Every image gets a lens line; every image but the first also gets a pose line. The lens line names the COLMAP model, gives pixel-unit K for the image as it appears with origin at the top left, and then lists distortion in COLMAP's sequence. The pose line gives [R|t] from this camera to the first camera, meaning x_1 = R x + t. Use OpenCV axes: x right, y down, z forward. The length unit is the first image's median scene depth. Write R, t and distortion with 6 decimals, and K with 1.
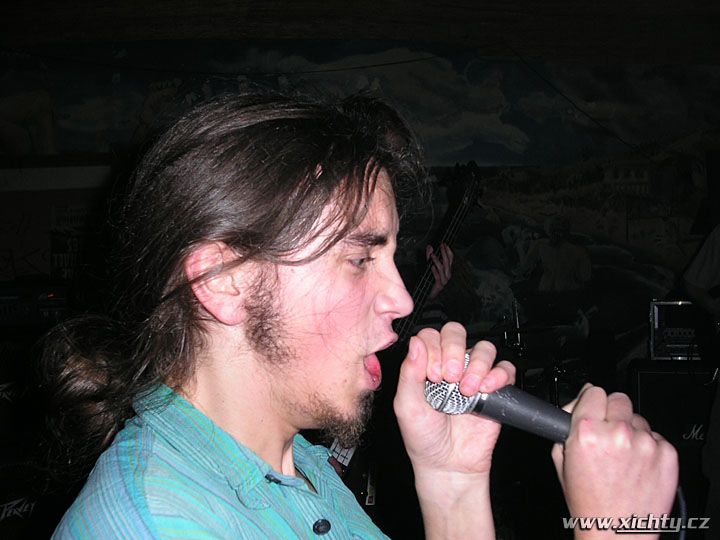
lens RADIAL K [[834.6, 0, 354.7], [0, 834.6, 272.9], [0, 0, 1]] dist [-0.130222, 0.000000]
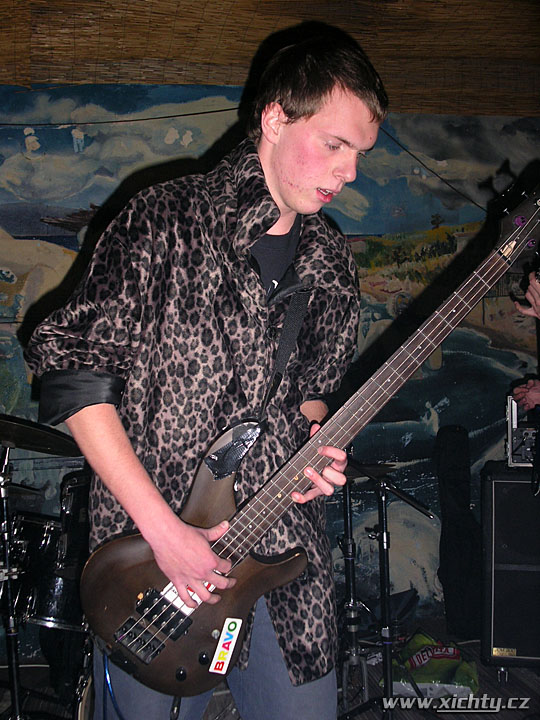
lens RADIAL K [[834.6, 0, 239.5], [0, 834.6, 363.0], [0, 0, 1]] dist [-0.130222, 0.000000]
pose [[0.999839, -0.000584, 0.017928, 0.062324], [0.000420, 0.999958, 0.009128, -0.004519], [-0.017933, -0.009119, 0.999798, 0.146331]]
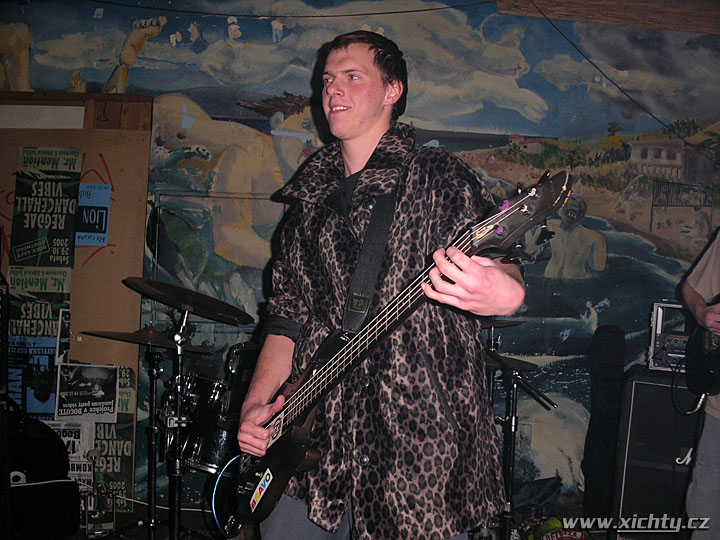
lens RADIAL K [[834.6, 0, 357.0], [0, 834.6, 277.9], [0, 0, 1]] dist [-0.130222, 0.000000]
pose [[0.993390, 0.081489, -0.080845, 0.093953], [-0.077112, 0.995456, 0.055871, -0.012348], [0.085031, -0.049267, 0.995160, 0.089343]]
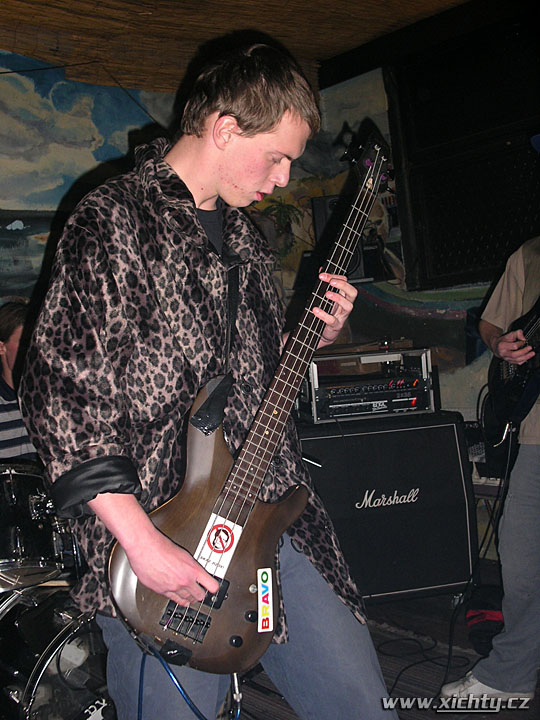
lens RADIAL K [[834.6, 0, 263.8], [0, 834.6, 360.9], [0, 0, 1]] dist [-0.130222, 0.000000]
pose [[0.858008, -0.061788, 0.509906, -0.111094], [0.059329, 0.998015, 0.021102, 0.012630], [-0.510198, 0.012146, 0.859971, 0.206849]]
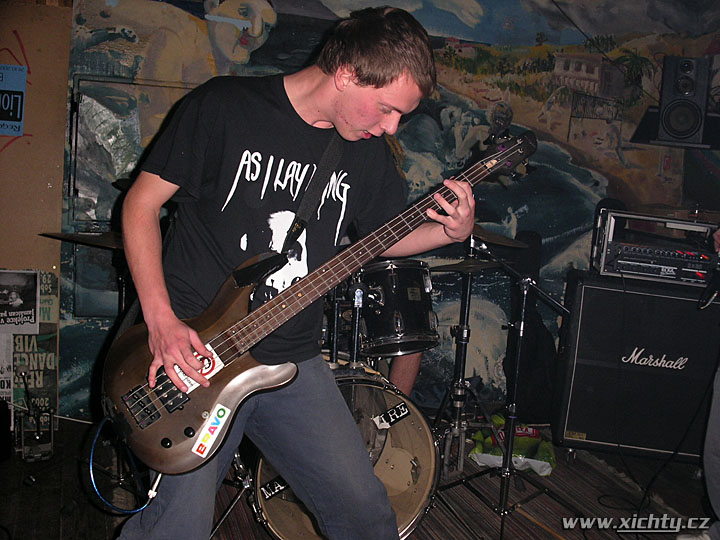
lens RADIAL K [[834.6, 0, 364.3], [0, 834.6, 282.4], [0, 0, 1]] dist [-0.130222, 0.000000]
pose [[0.974286, 0.085378, 0.208512, -0.074155], [-0.119671, 0.980190, 0.157818, -0.000676], [-0.190908, -0.178713, 0.965203, 0.119850]]
